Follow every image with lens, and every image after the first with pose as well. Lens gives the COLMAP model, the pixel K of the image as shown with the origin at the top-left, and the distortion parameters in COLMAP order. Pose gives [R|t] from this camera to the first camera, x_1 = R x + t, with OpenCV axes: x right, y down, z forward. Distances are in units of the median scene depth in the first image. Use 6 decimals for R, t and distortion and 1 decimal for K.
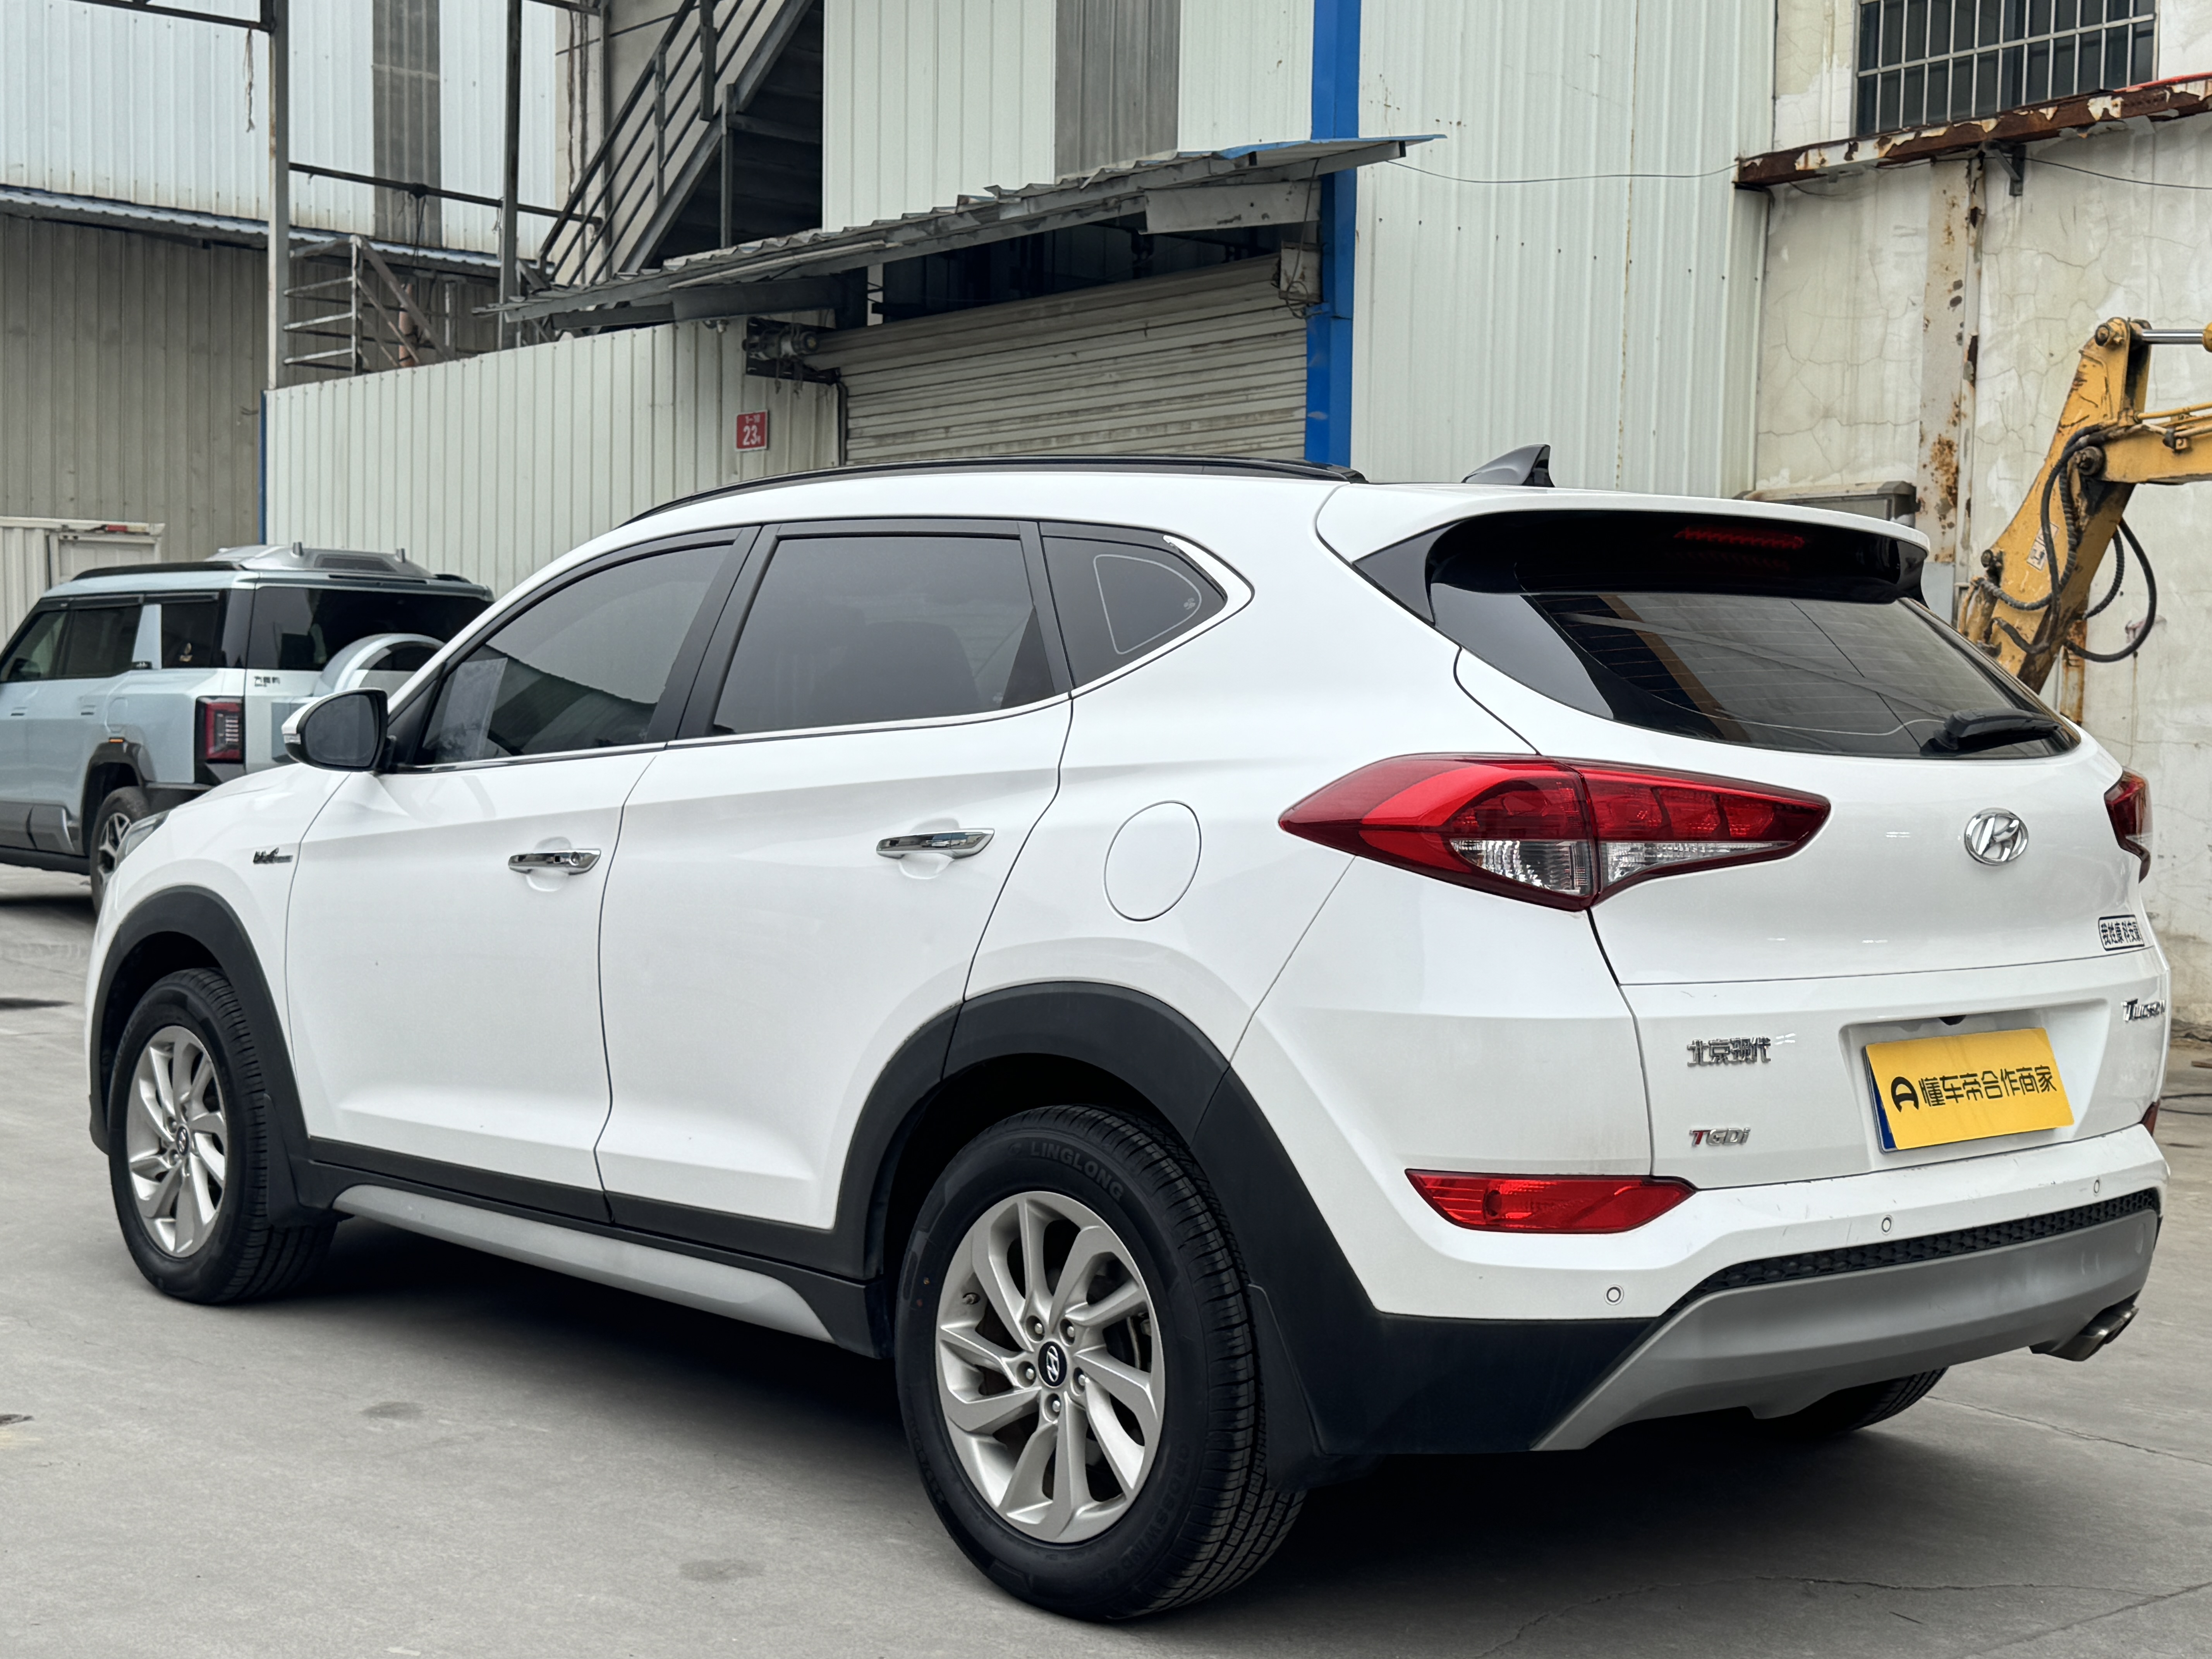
lens RADIAL K [[2827.9, 0, 1098.9], [0, 2827.9, 868.6], [0, 0, 1]] dist [0.212075, -0.520238]
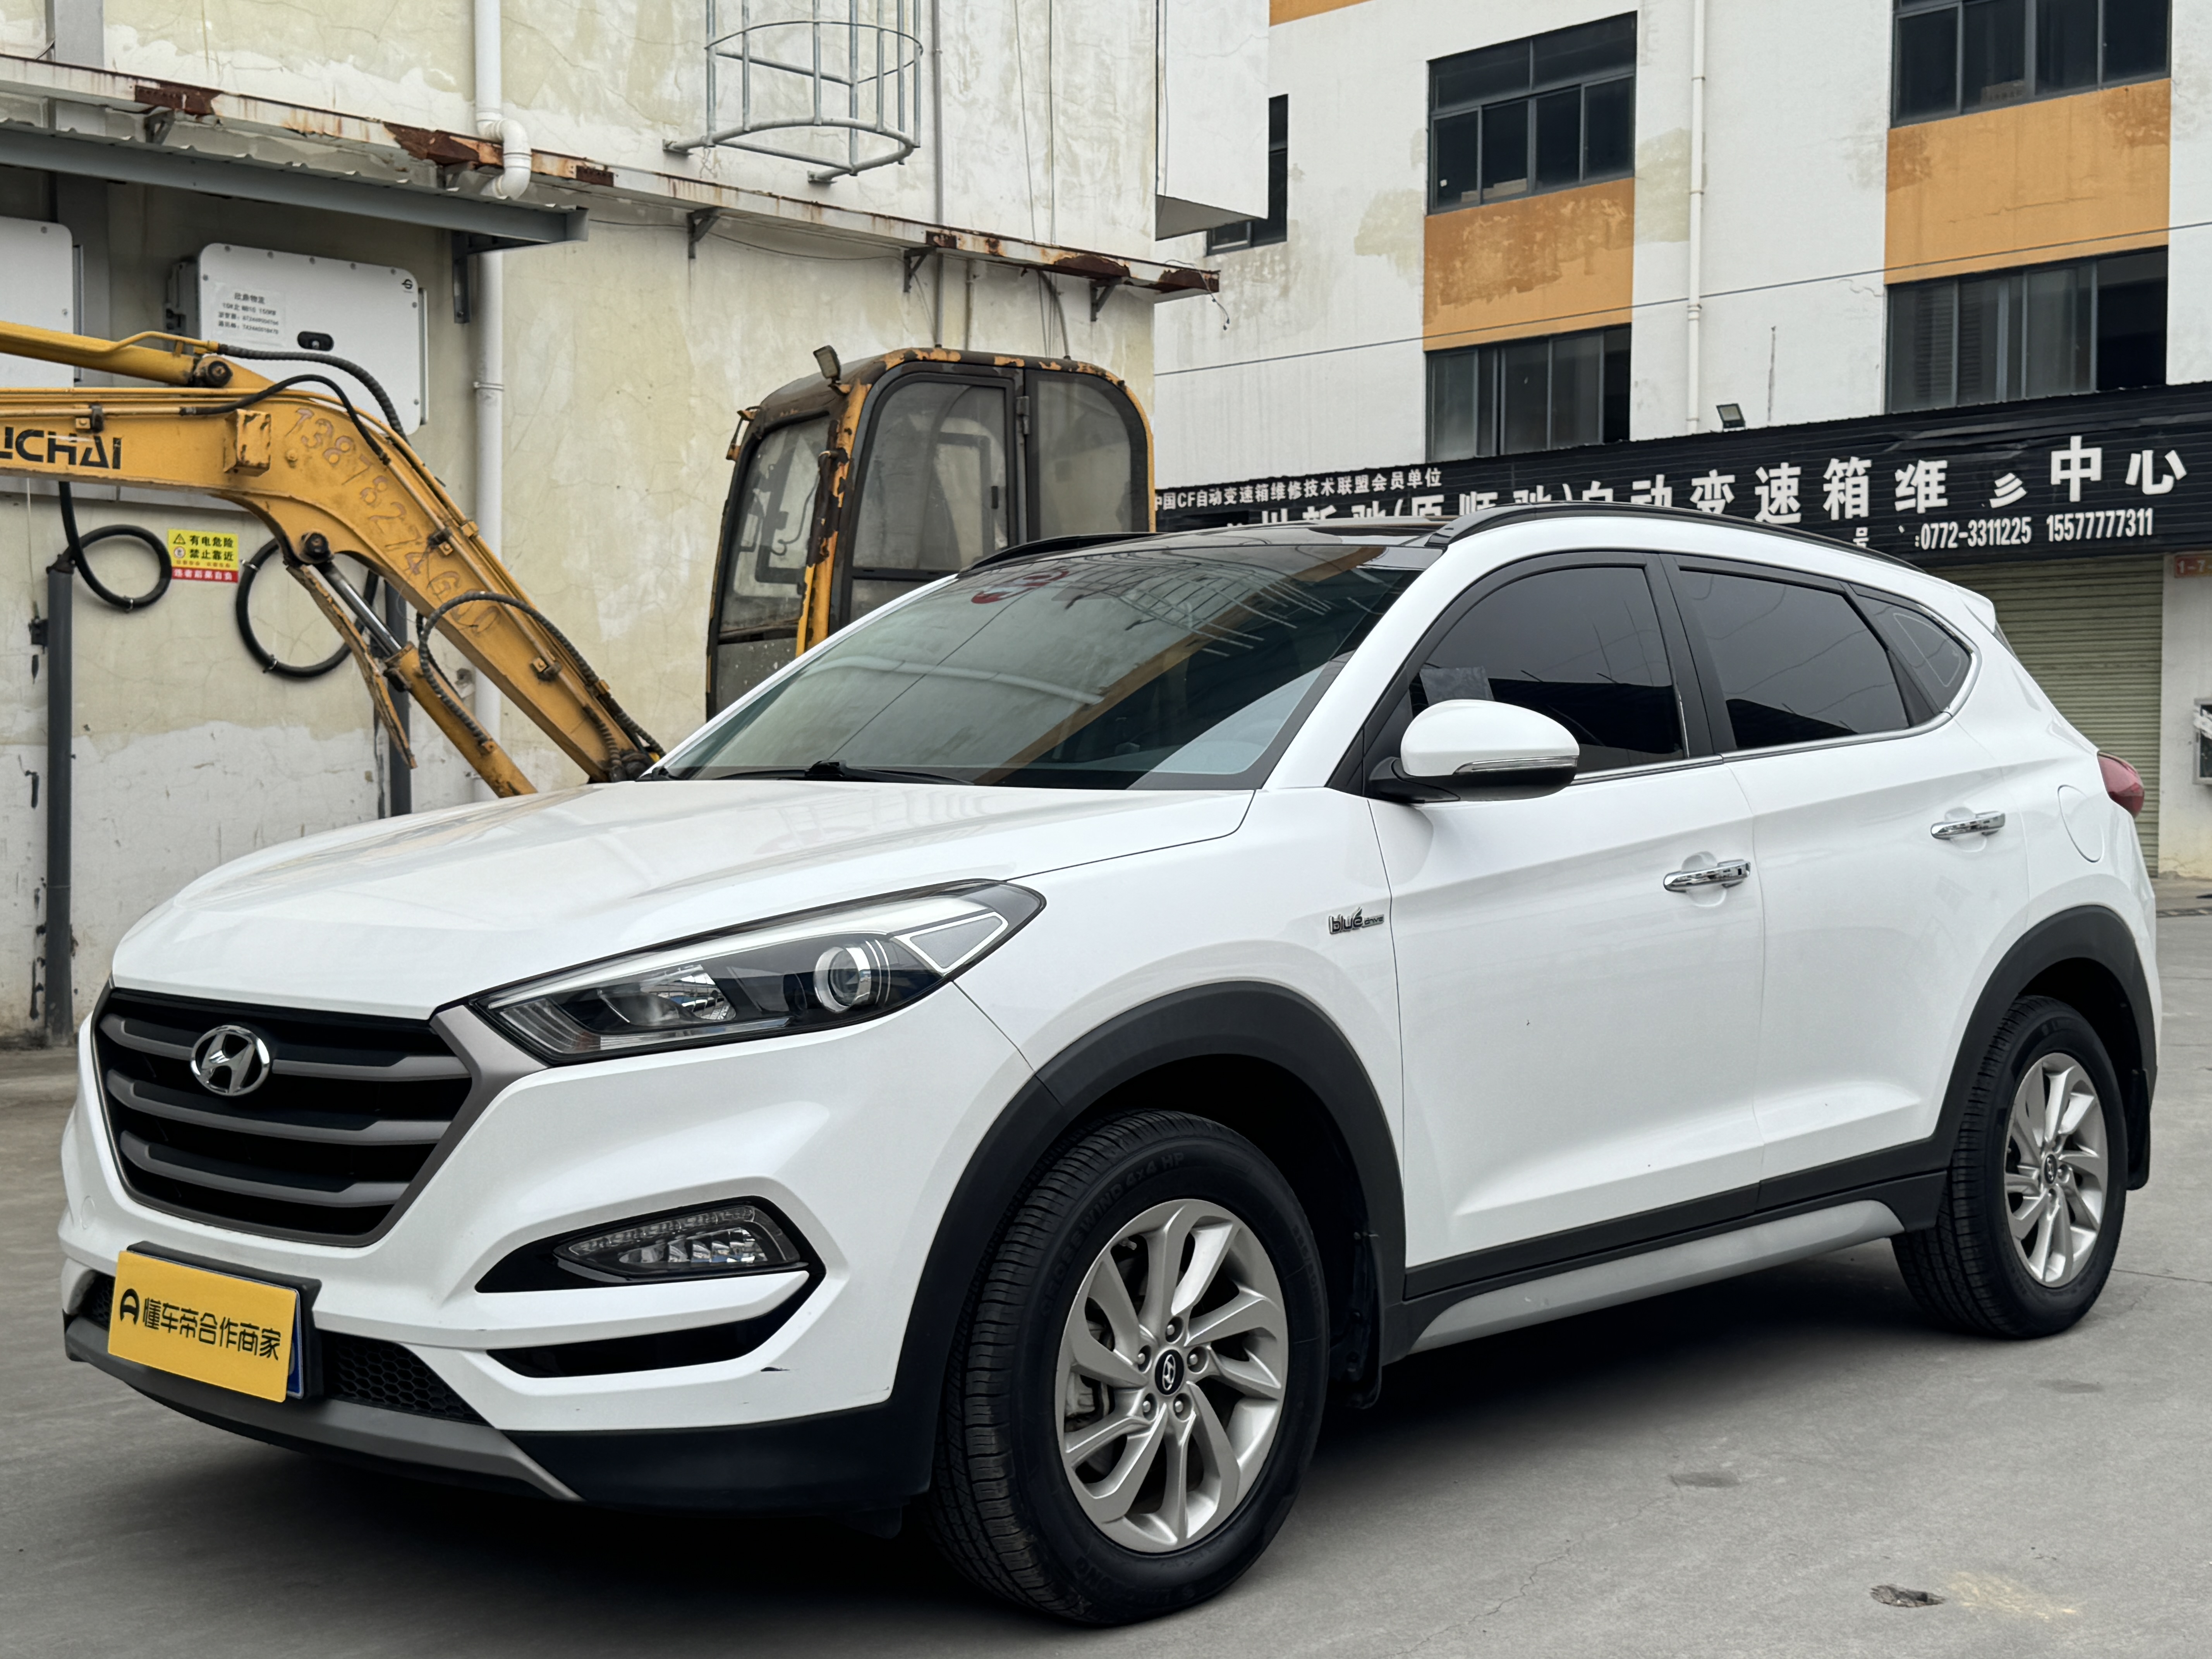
lens RADIAL K [[2827.9, 0, 1098.9], [0, 2827.9, 868.6], [0, 0, 1]] dist [0.212075, -0.520238]
pose [[-0.076330, -0.056219, 0.995496, -1.495032], [0.044055, 0.997244, 0.059696, -0.095434], [-0.996109, 0.048414, -0.073642, 1.632430]]
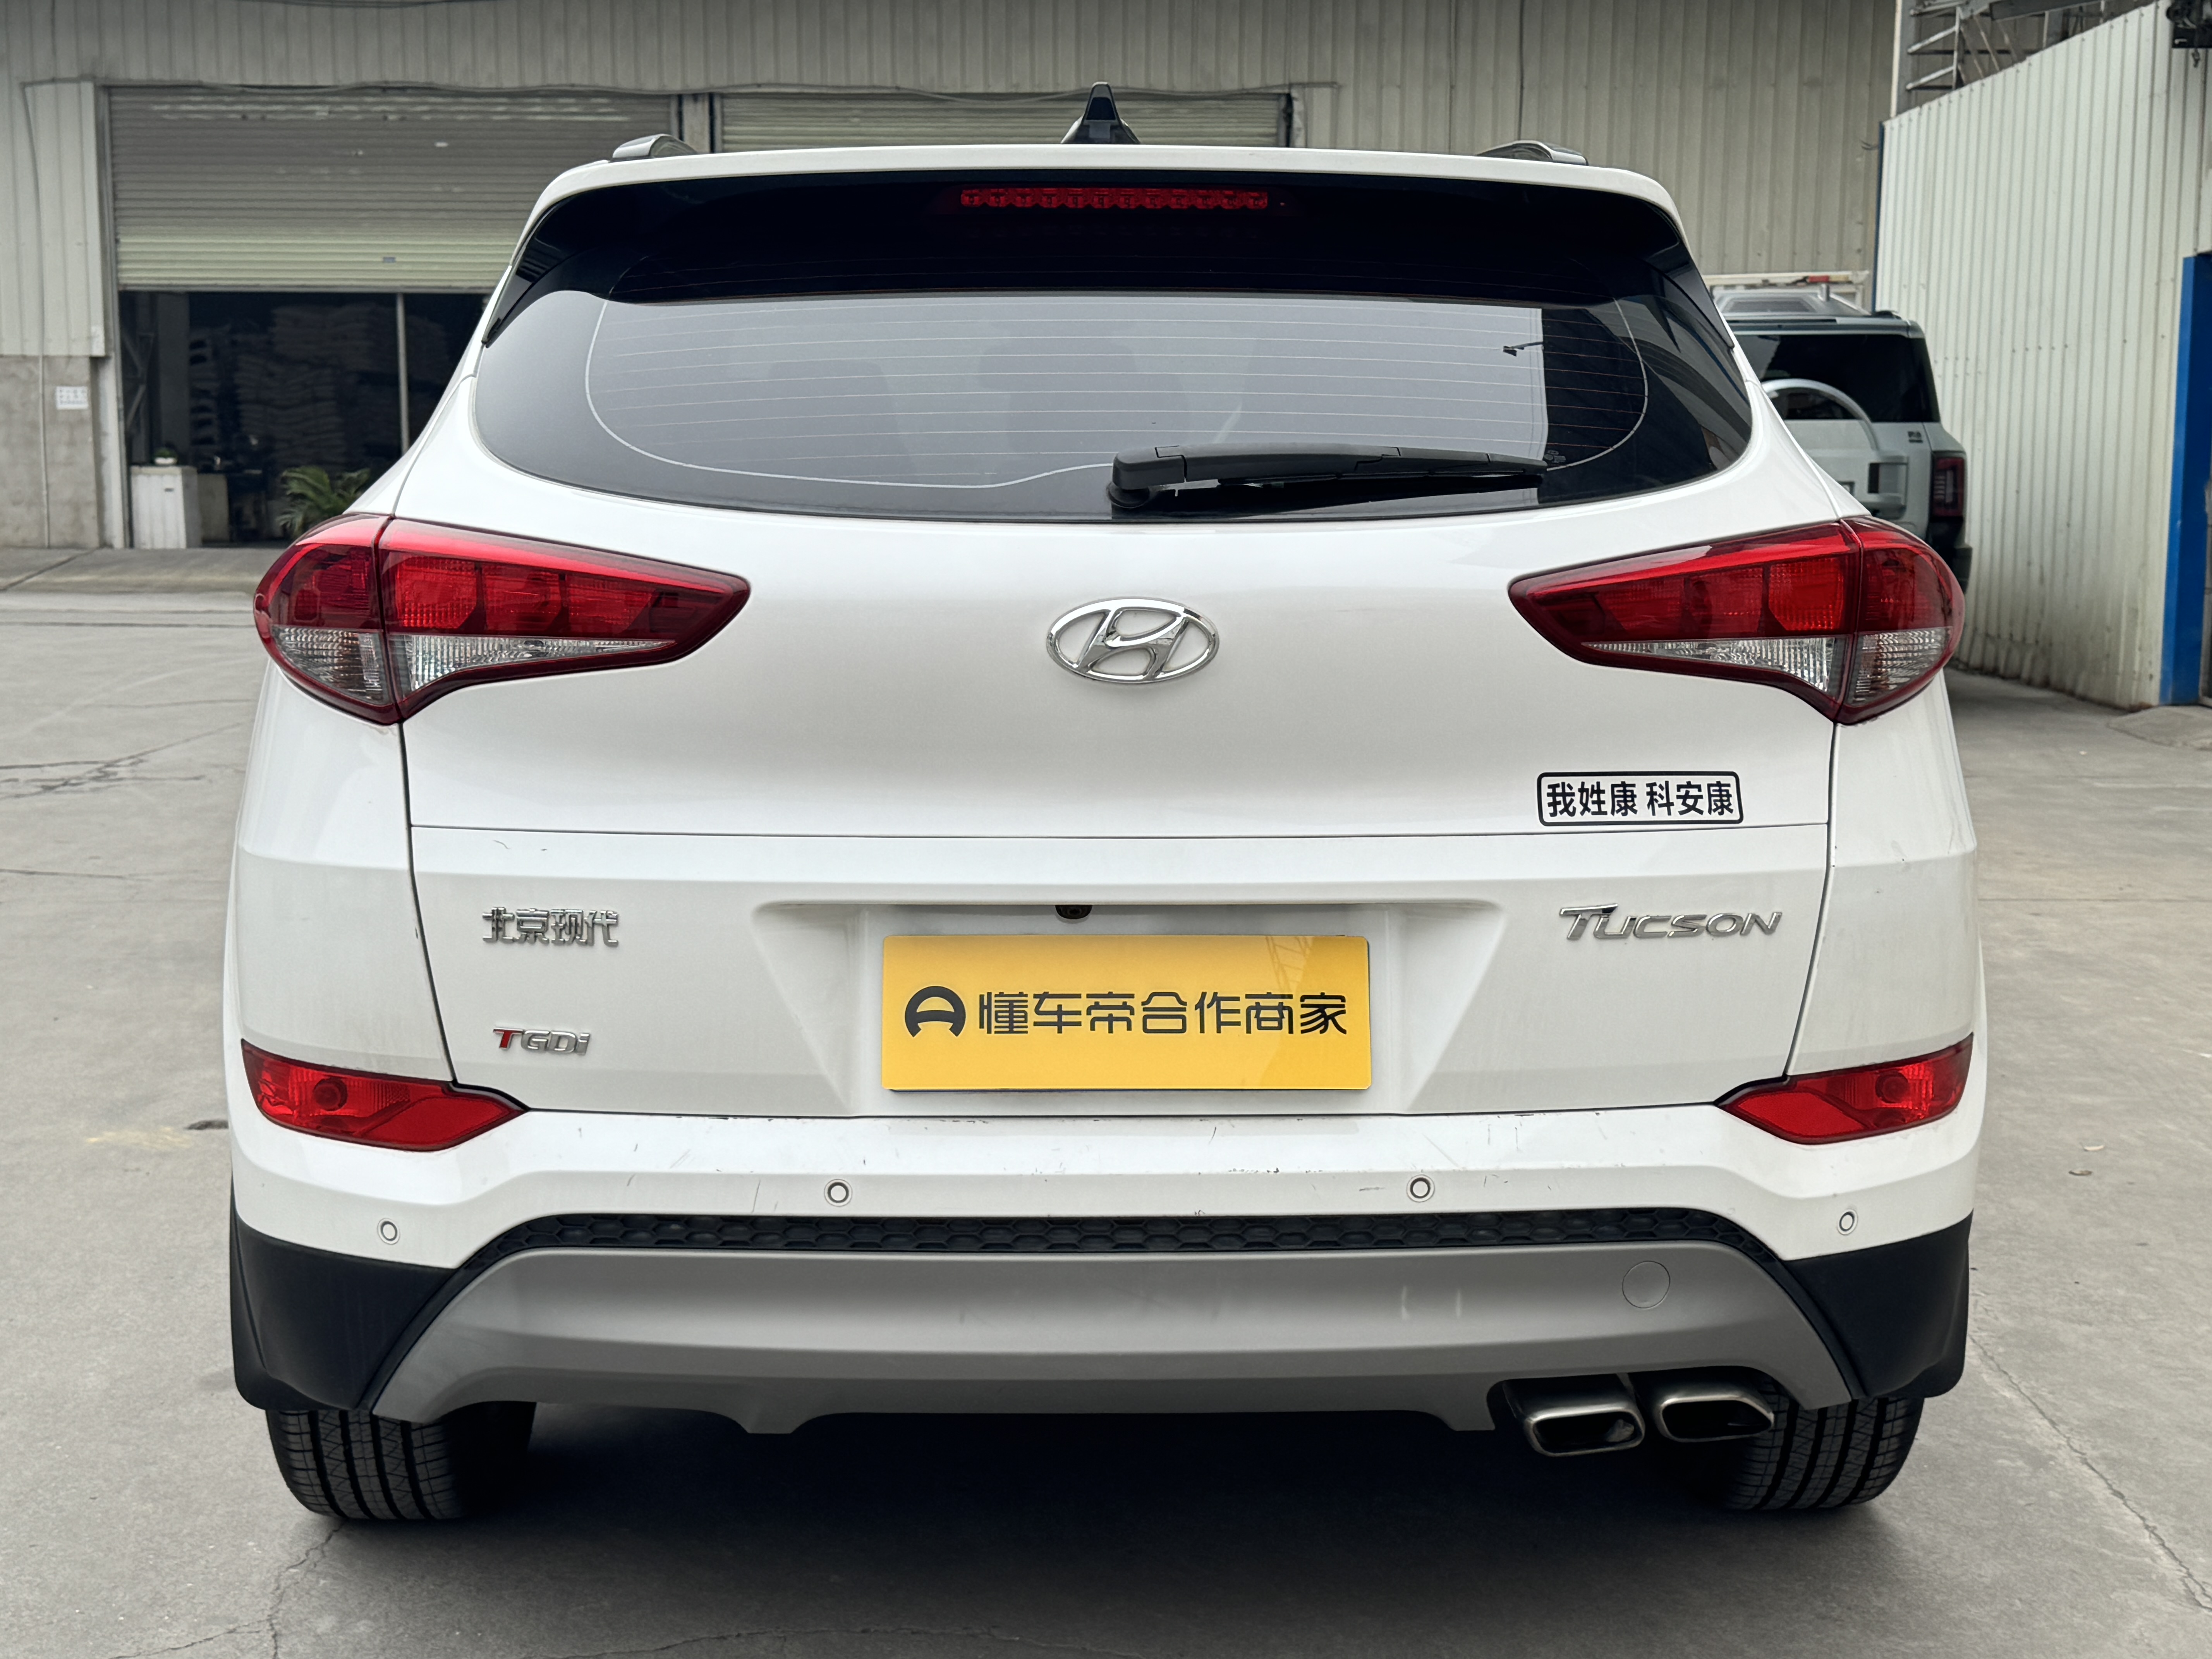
lens RADIAL K [[2827.9, 0, 1098.9], [0, 2827.9, 868.6], [0, 0, 1]] dist [0.212075, -0.520238]
pose [[0.759919, 0.075502, -0.645618, 0.734129], [-0.020400, 0.995512, 0.092409, -0.019180], [0.649697, -0.057053, 0.758049, 0.500571]]
